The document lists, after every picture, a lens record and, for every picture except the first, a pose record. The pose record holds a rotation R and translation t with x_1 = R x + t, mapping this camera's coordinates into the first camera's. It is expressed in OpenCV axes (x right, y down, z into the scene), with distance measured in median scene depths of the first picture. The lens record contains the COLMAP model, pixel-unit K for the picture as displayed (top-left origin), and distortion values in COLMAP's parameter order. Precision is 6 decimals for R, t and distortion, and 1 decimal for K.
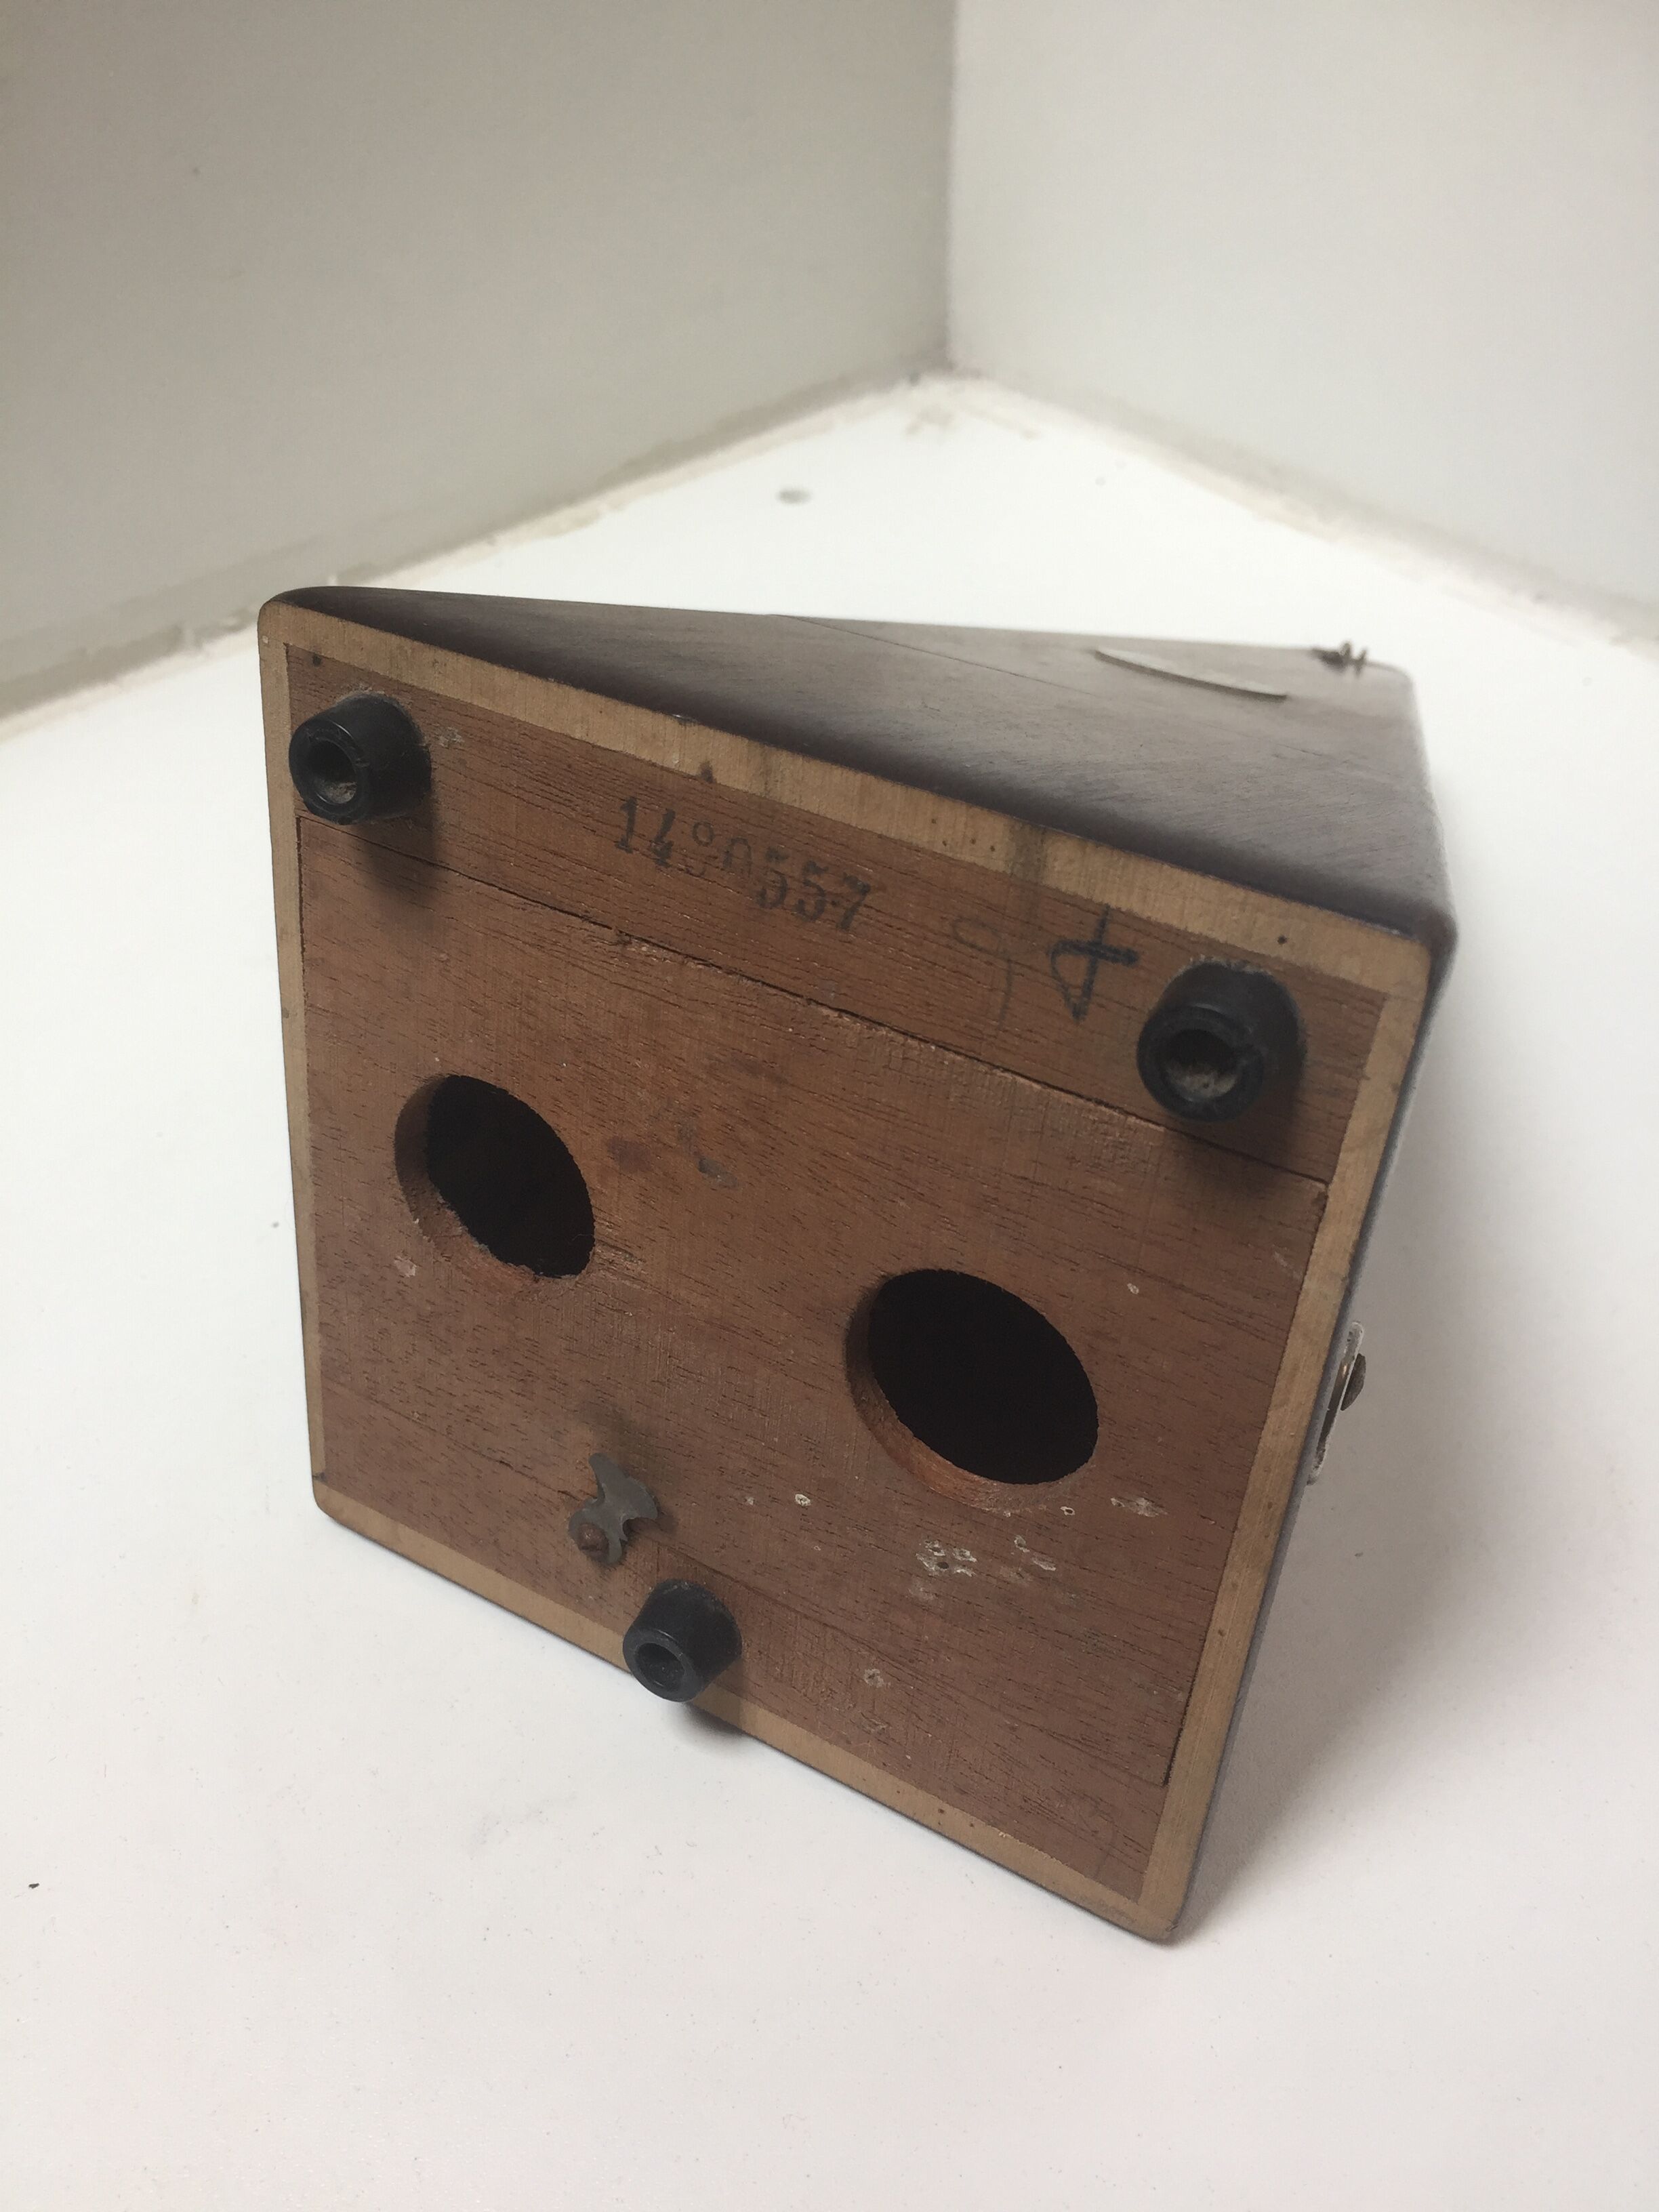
lens RADIAL K [[1978.9, 0, 823.4], [0, 1978.9, 1146.7], [0, 0, 1]] dist [0.047615, -0.121317]
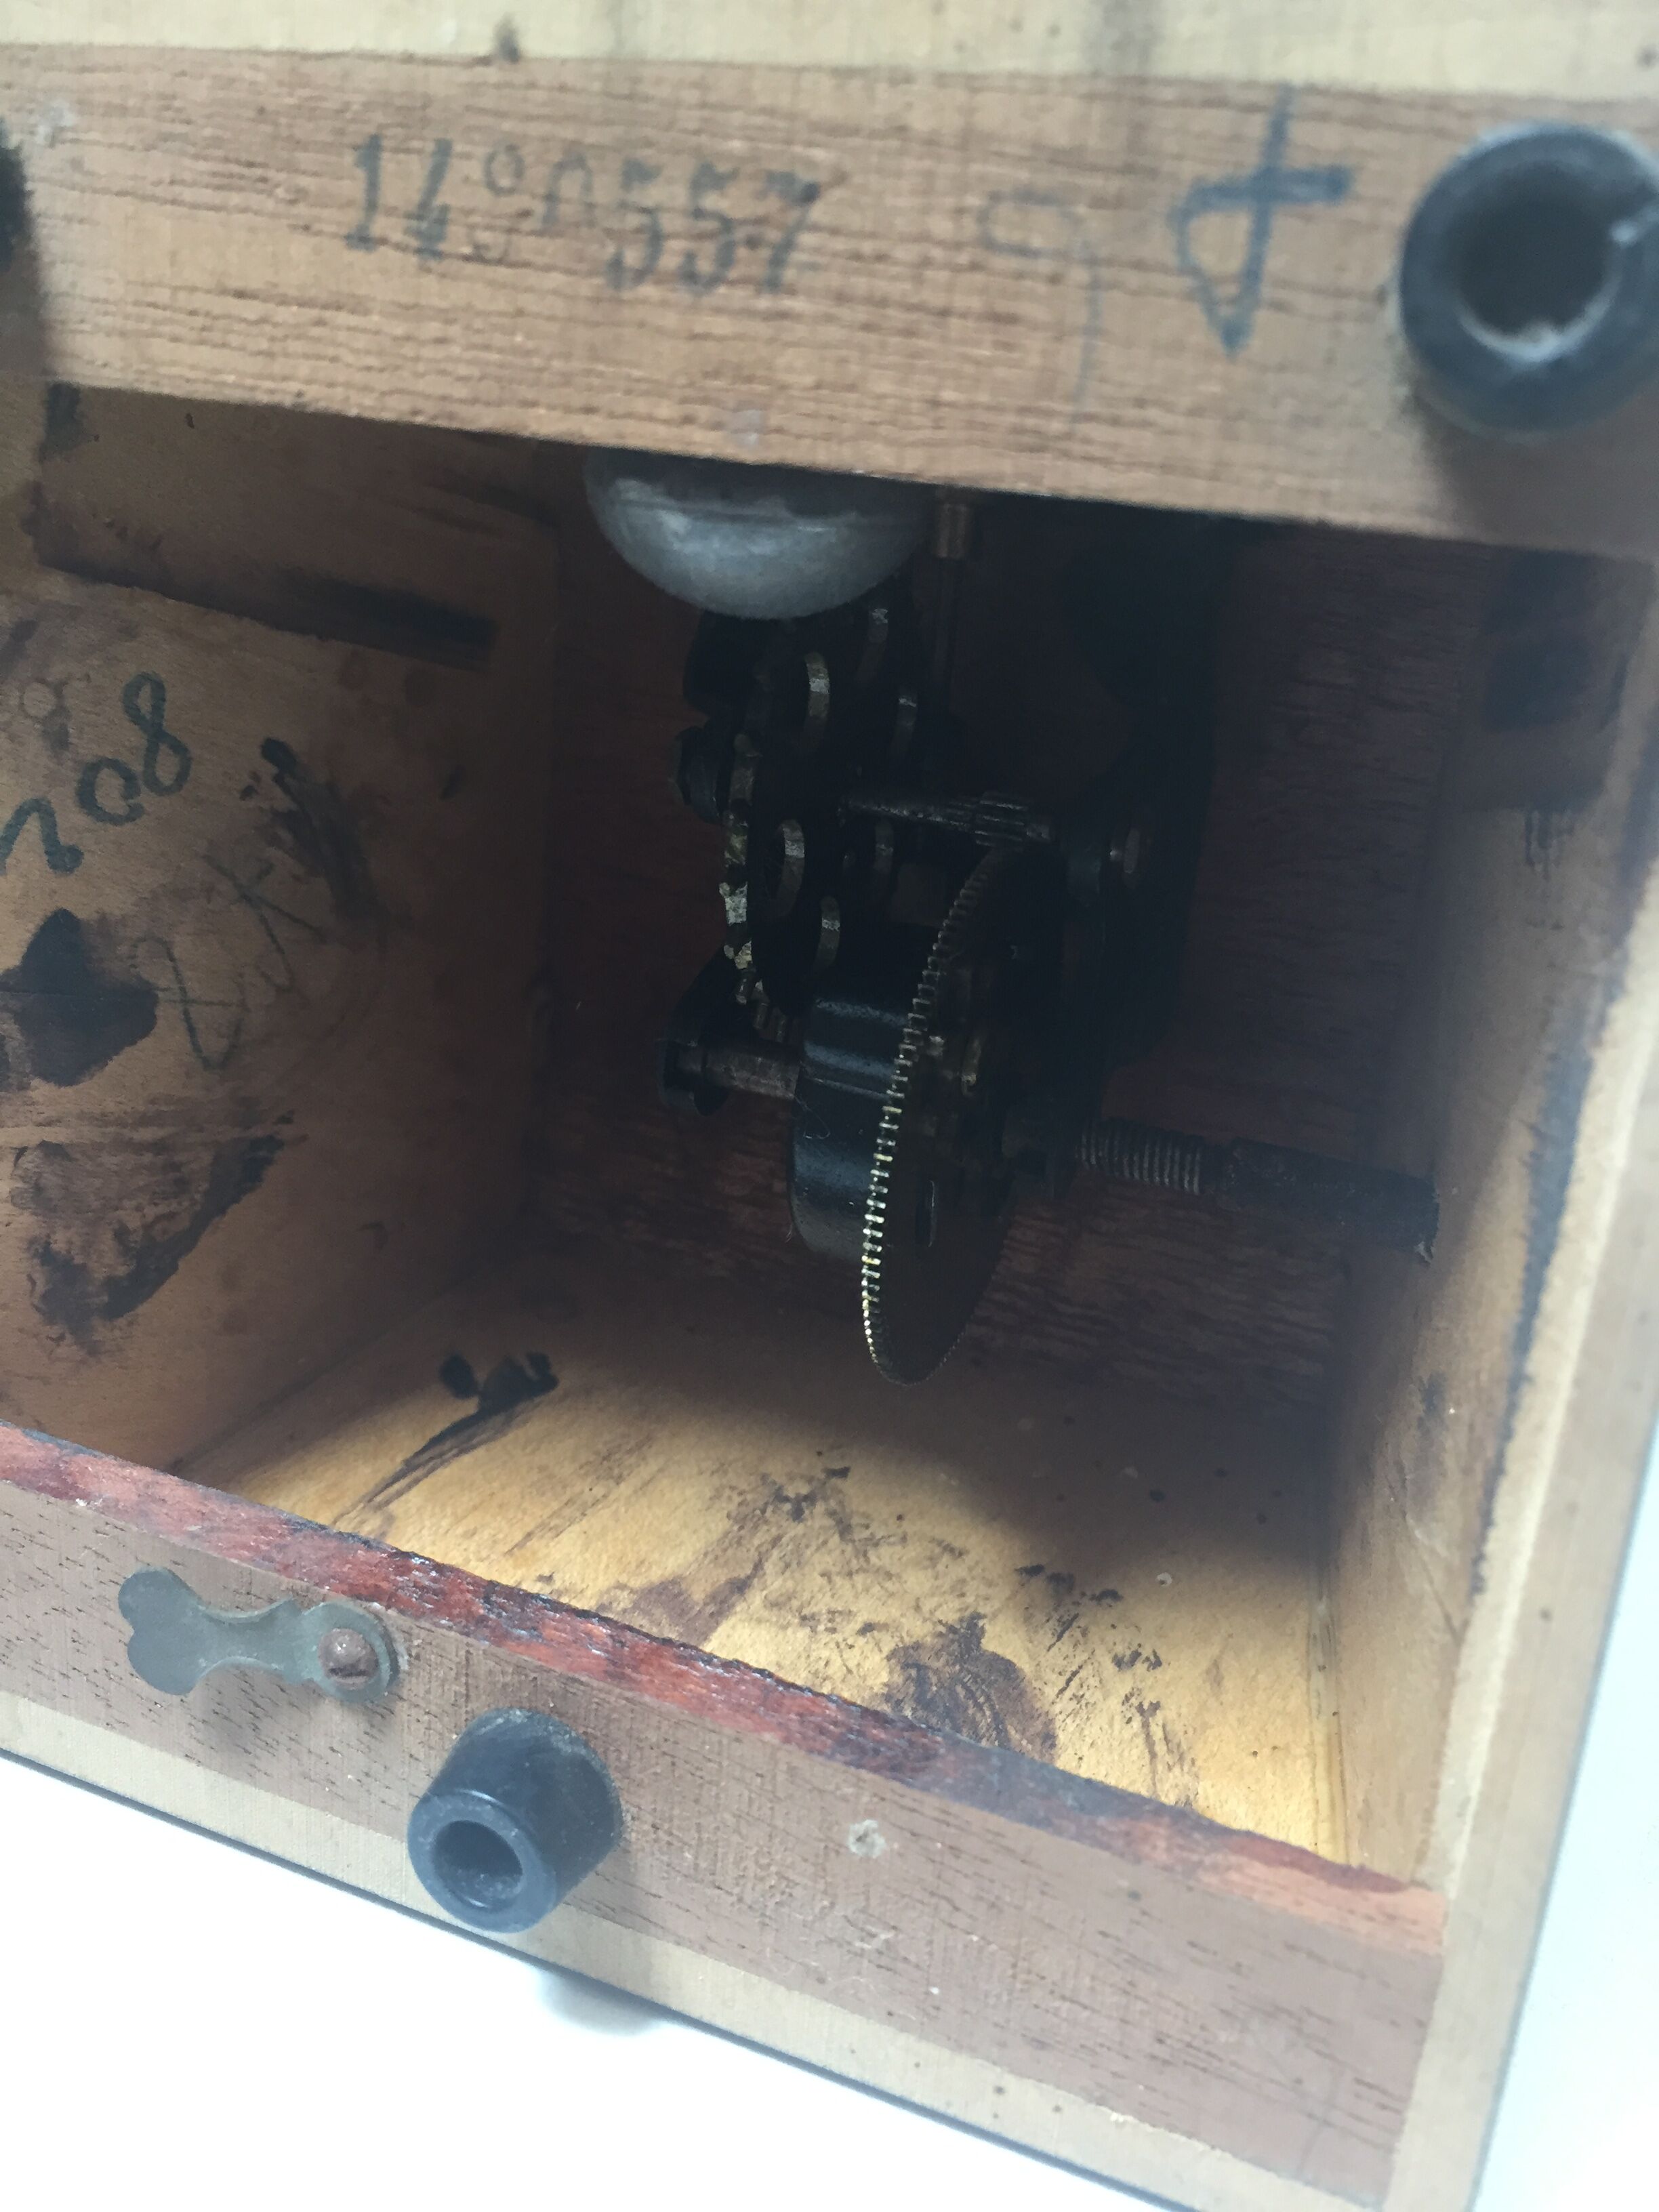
lens RADIAL K [[1978.9, 0, 823.4], [0, 1978.9, 1146.7], [0, 0, 1]] dist [0.047615, -0.121317]
pose [[0.992308, -0.050230, 0.113149, -0.048945], [0.072580, 0.976477, -0.203040, 0.232066], [-0.100289, 0.209690, 0.972611, 0.509518]]
